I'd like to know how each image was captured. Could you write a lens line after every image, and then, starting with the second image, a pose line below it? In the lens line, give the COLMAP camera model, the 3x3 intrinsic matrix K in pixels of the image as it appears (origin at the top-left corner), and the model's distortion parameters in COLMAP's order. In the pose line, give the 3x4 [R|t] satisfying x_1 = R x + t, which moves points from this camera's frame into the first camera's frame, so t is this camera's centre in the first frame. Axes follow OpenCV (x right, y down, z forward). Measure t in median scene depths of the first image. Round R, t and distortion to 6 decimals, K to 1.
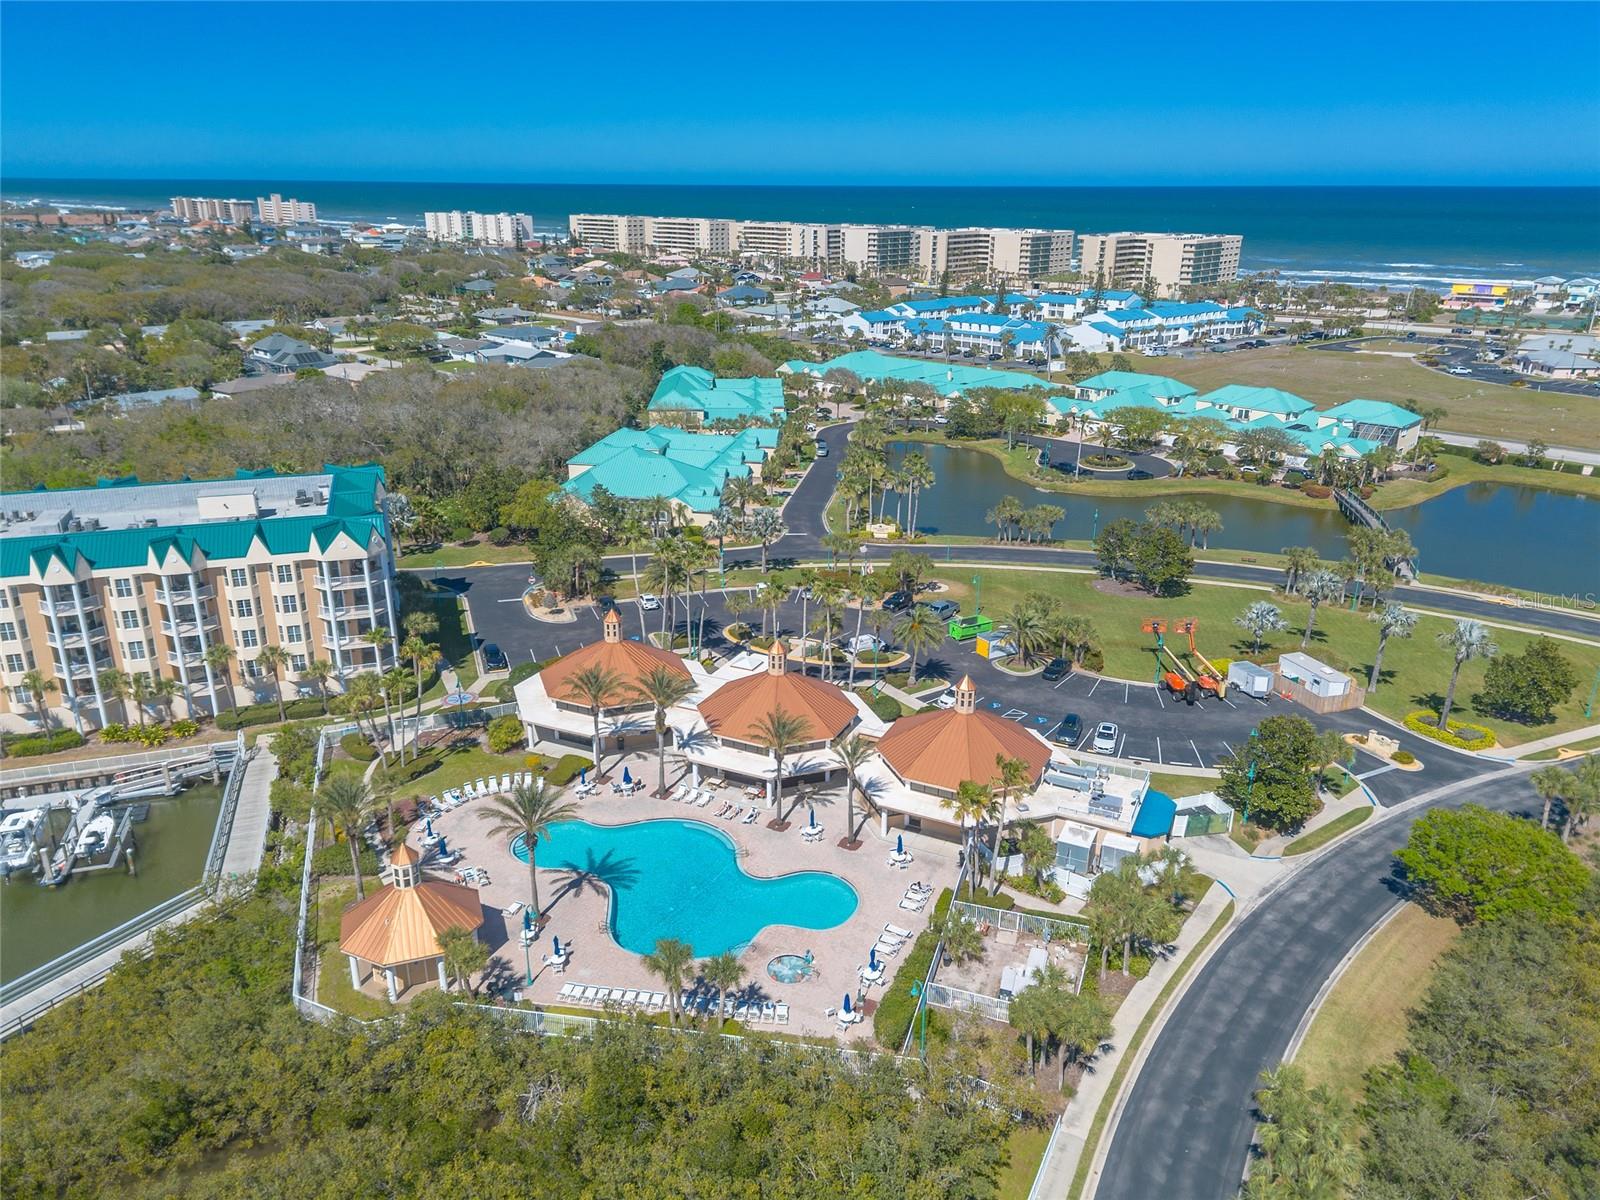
lens RADIAL K [[1148.4, 0, 808.8], [0, 1148.4, 596.3], [0, 0, 1]] dist [0.056245, -0.057481]
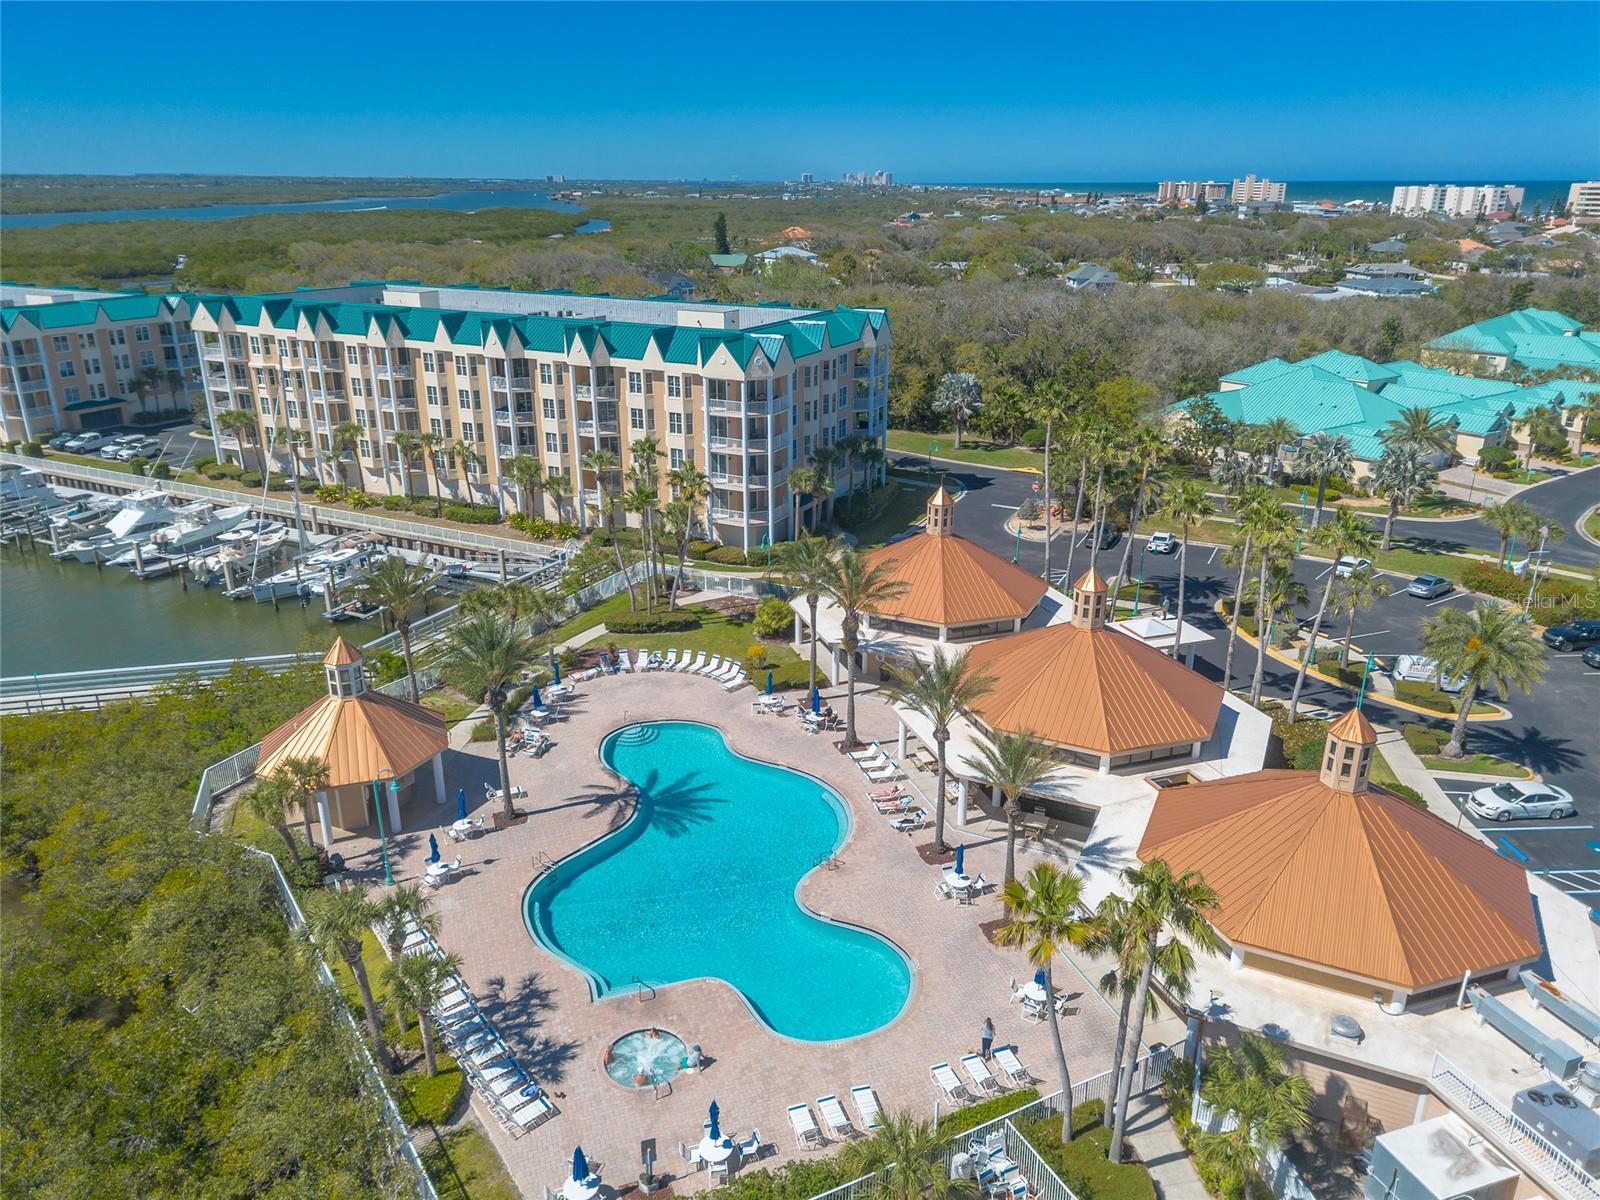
lens RADIAL K [[1131.0, 0, 800.0], [0, 1131.0, 600.0], [0, 0, 1]] dist [0.060936, -0.056107]
pose [[0.691537, 0.240182, -0.681241, 0.246623], [-0.239570, 0.965983, 0.097381, 0.031012], [0.681456, 0.095862, 0.725554, 0.452661]]
